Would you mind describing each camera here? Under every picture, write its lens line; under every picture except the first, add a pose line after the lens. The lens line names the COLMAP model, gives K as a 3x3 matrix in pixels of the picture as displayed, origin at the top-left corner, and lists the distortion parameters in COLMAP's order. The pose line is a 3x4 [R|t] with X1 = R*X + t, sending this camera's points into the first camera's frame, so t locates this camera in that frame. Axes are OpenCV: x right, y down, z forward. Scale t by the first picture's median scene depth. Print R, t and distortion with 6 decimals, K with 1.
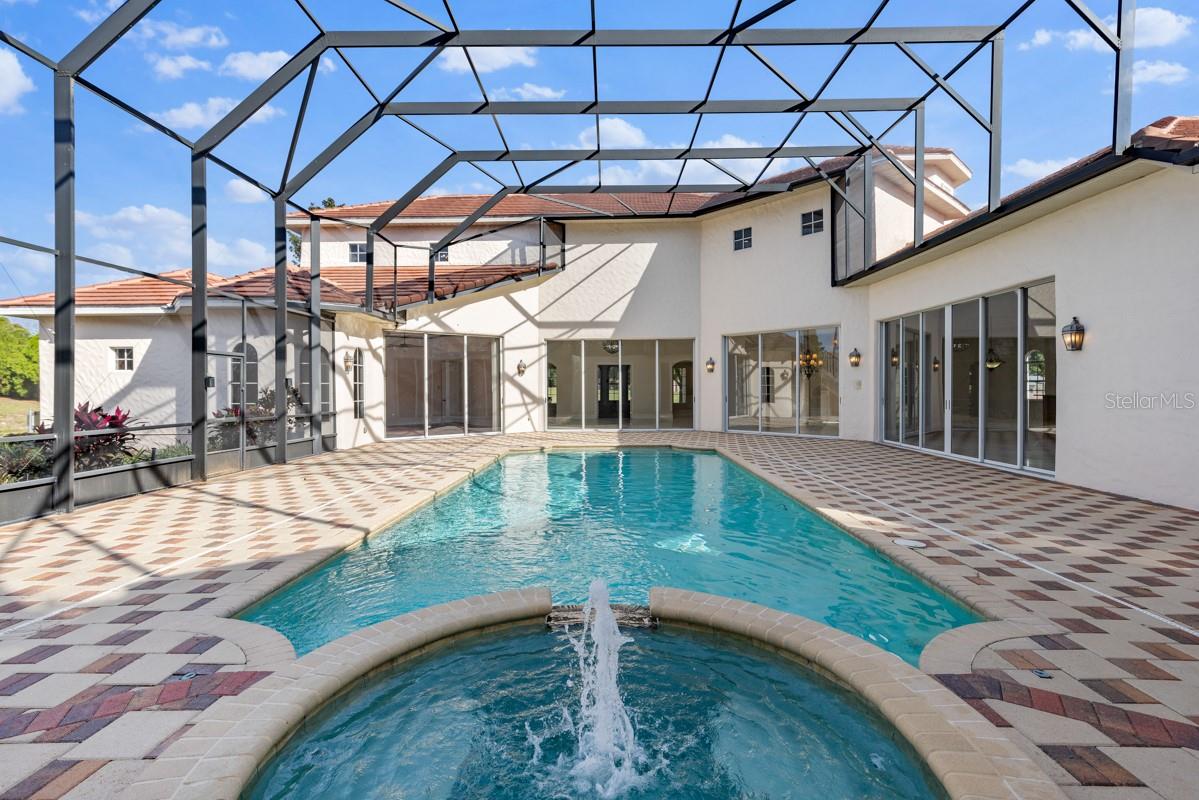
lens RADIAL K [[569.8, 0, 599.3], [0, 569.8, 403.1], [0, 0, 1]] dist [0.005801, 0.001019]
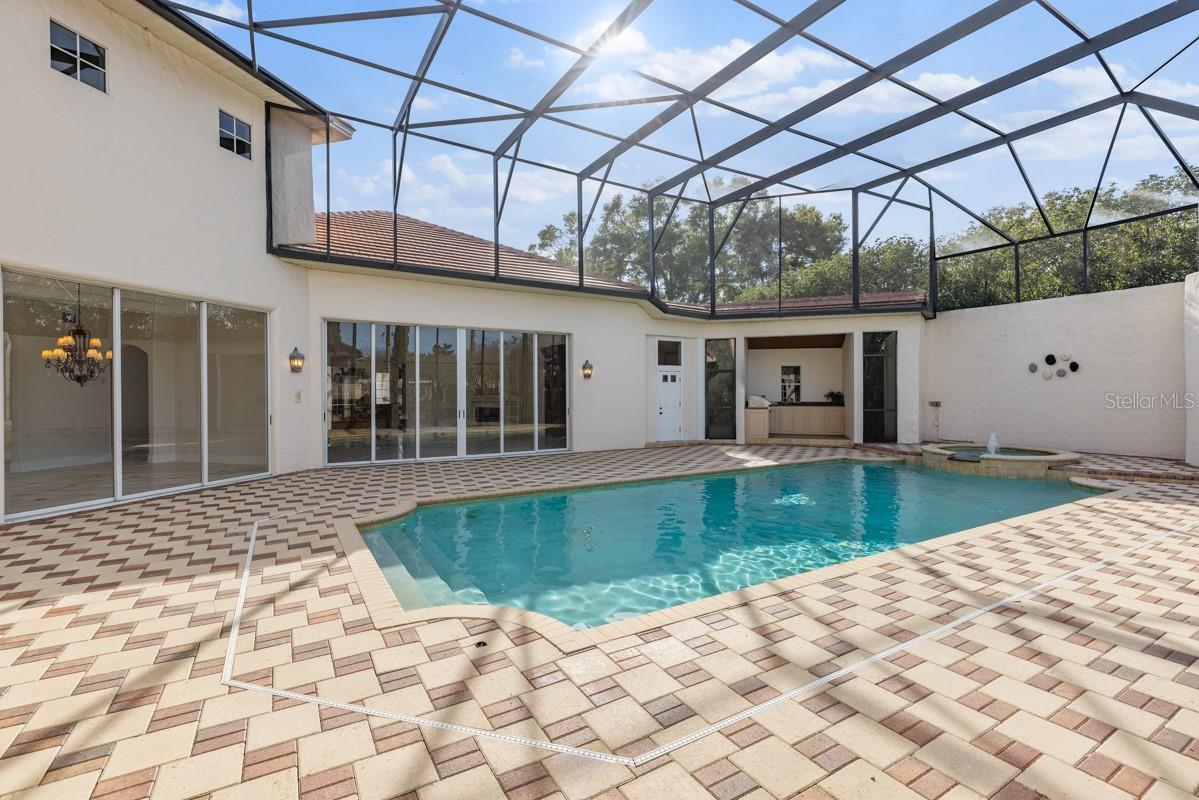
lens RADIAL K [[530.7, 0, 593.6], [0, 530.7, 402.9], [0, 0, 1]] dist [-0.000832, -0.000329]
pose [[-0.516219, 0.001826, 0.856455, -0.352117], [0.031538, 0.999360, 0.016879, -0.024451], [-0.855876, 0.035724, -0.515946, 1.061483]]
